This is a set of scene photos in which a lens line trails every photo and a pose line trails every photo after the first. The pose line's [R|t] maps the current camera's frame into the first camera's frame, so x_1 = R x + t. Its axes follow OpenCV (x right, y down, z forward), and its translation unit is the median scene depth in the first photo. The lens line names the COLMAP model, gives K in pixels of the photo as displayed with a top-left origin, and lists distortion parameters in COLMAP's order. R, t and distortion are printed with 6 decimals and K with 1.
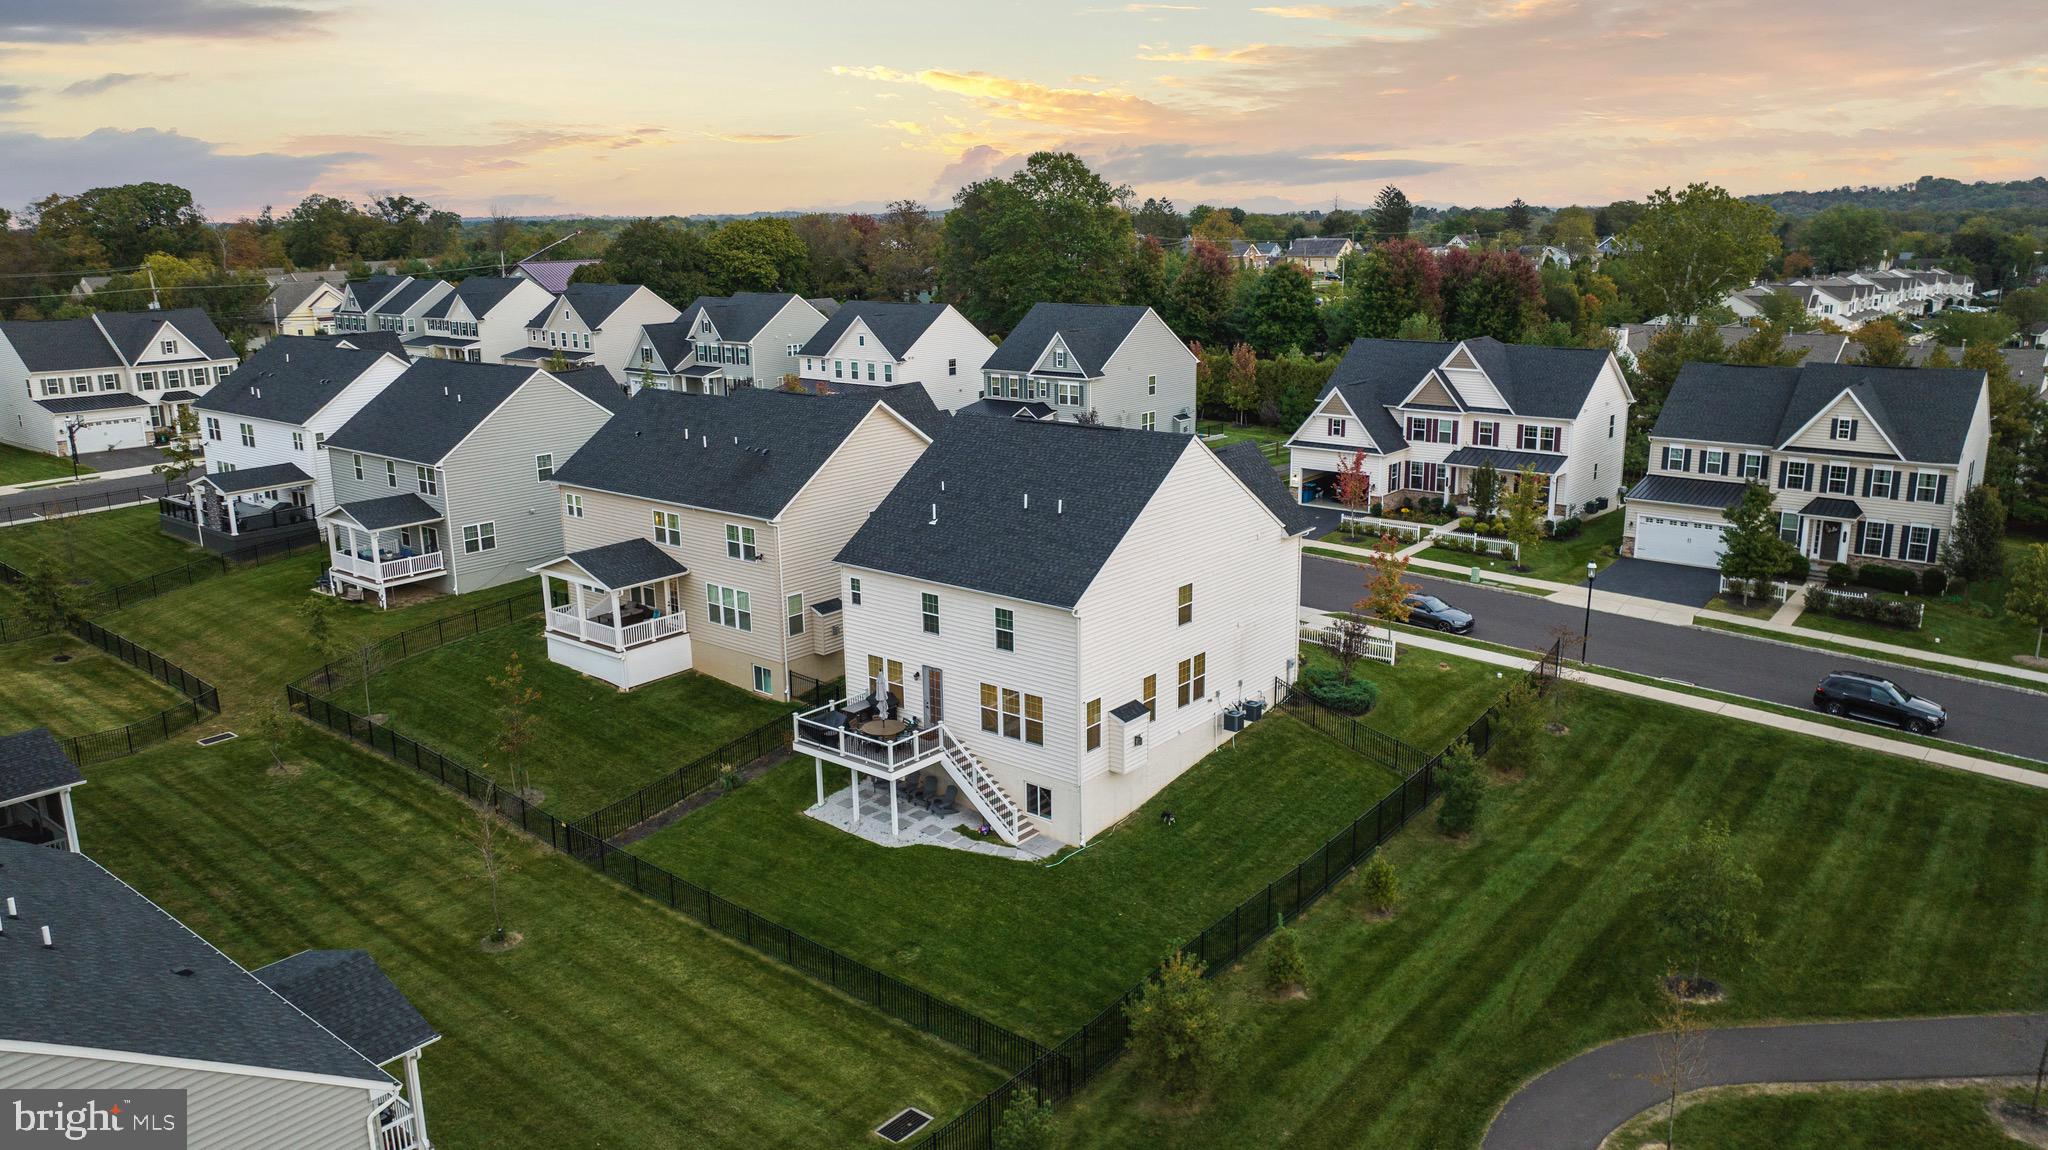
lens RADIAL K [[1435.6, 0, 1033.8], [0, 1435.6, 578.5], [0, 0, 1]] dist [-0.020848, 0.027096]
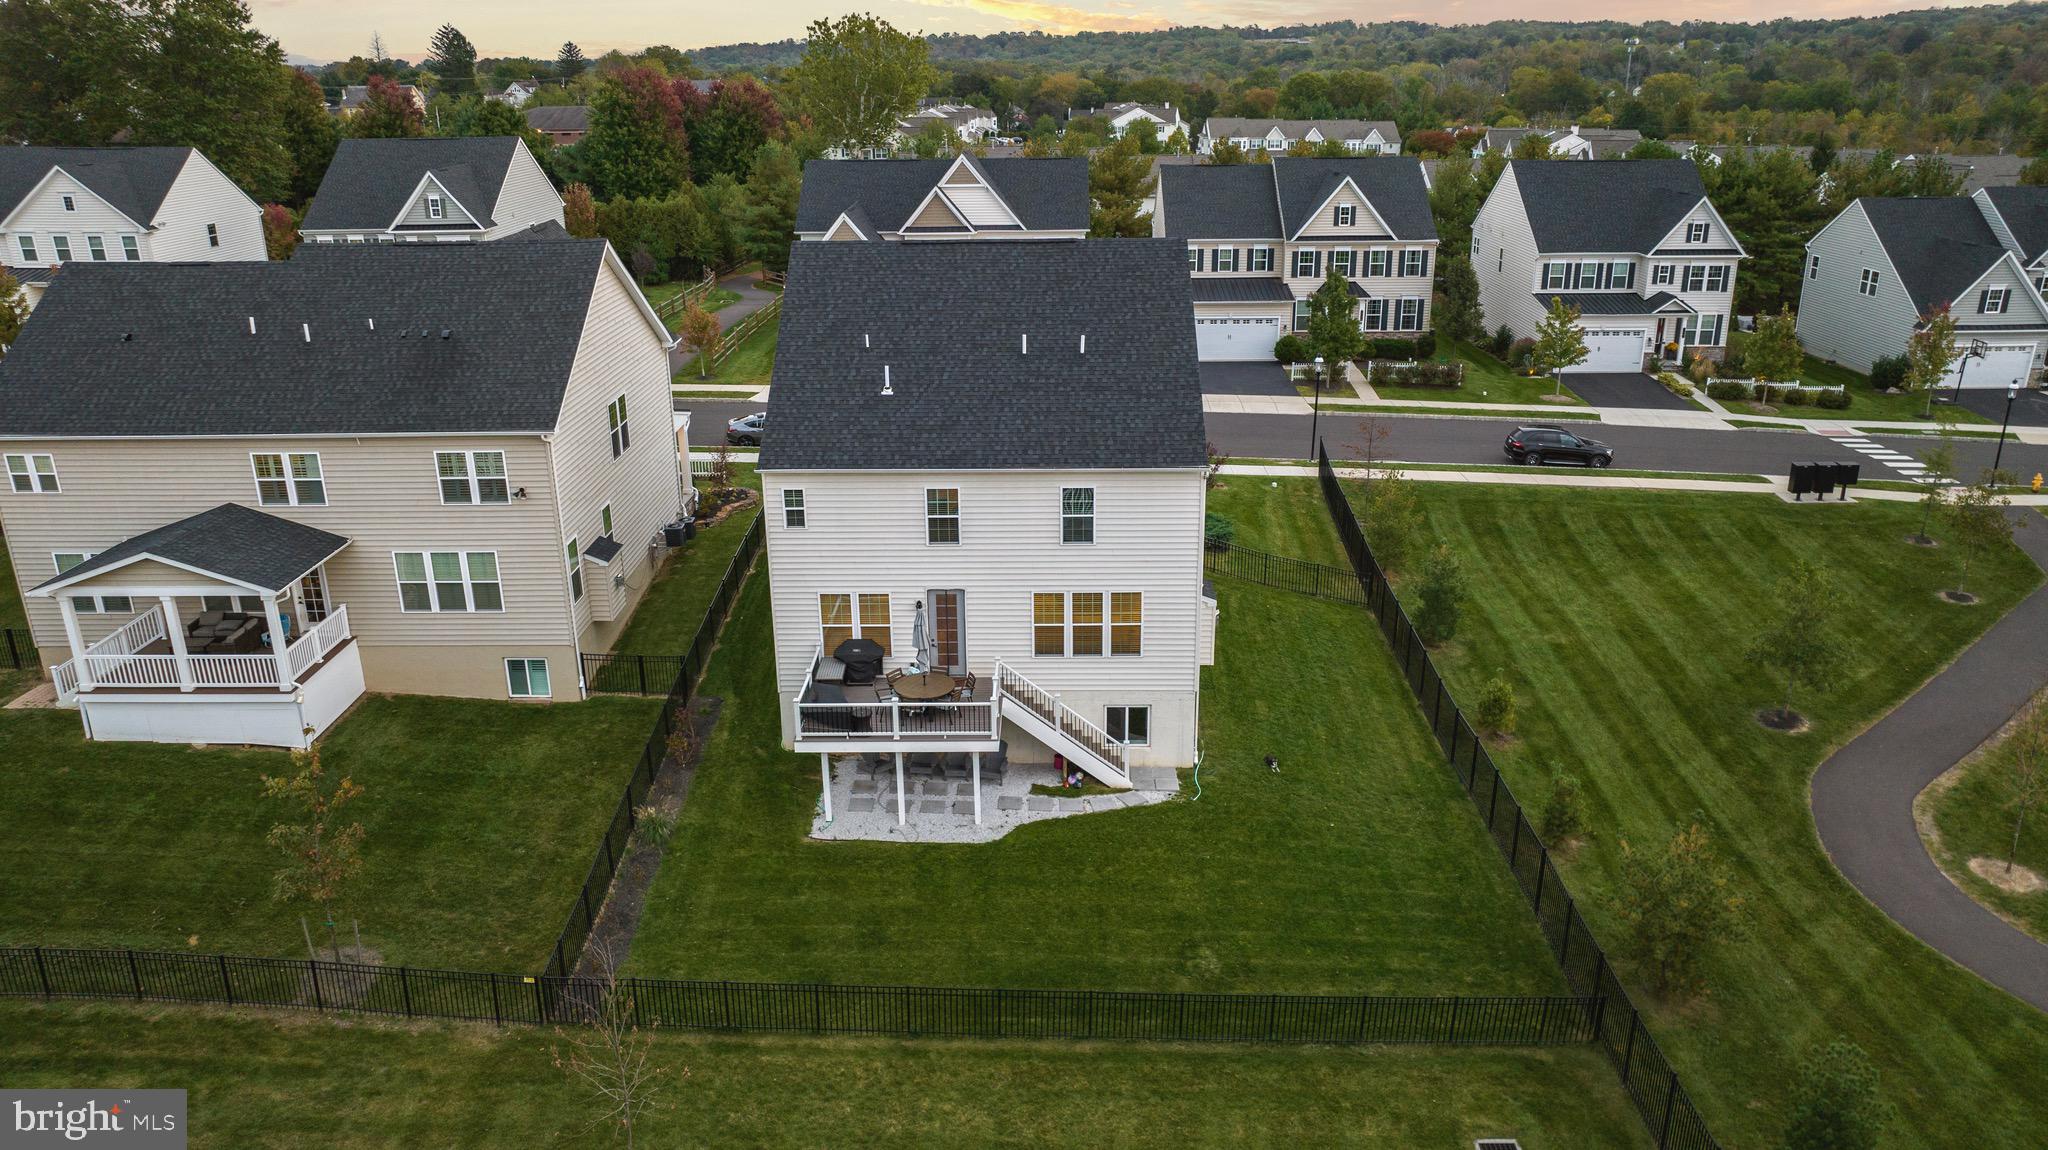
lens RADIAL K [[1435.6, 0, 1033.8], [0, 1435.6, 578.5], [0, 0, 1]] dist [-0.020848, 0.027096]
pose [[0.788806, -0.207372, 0.578604, -0.376595], [0.152031, 0.977942, 0.143231, -0.033626], [-0.595543, -0.025016, 0.802934, 0.325215]]
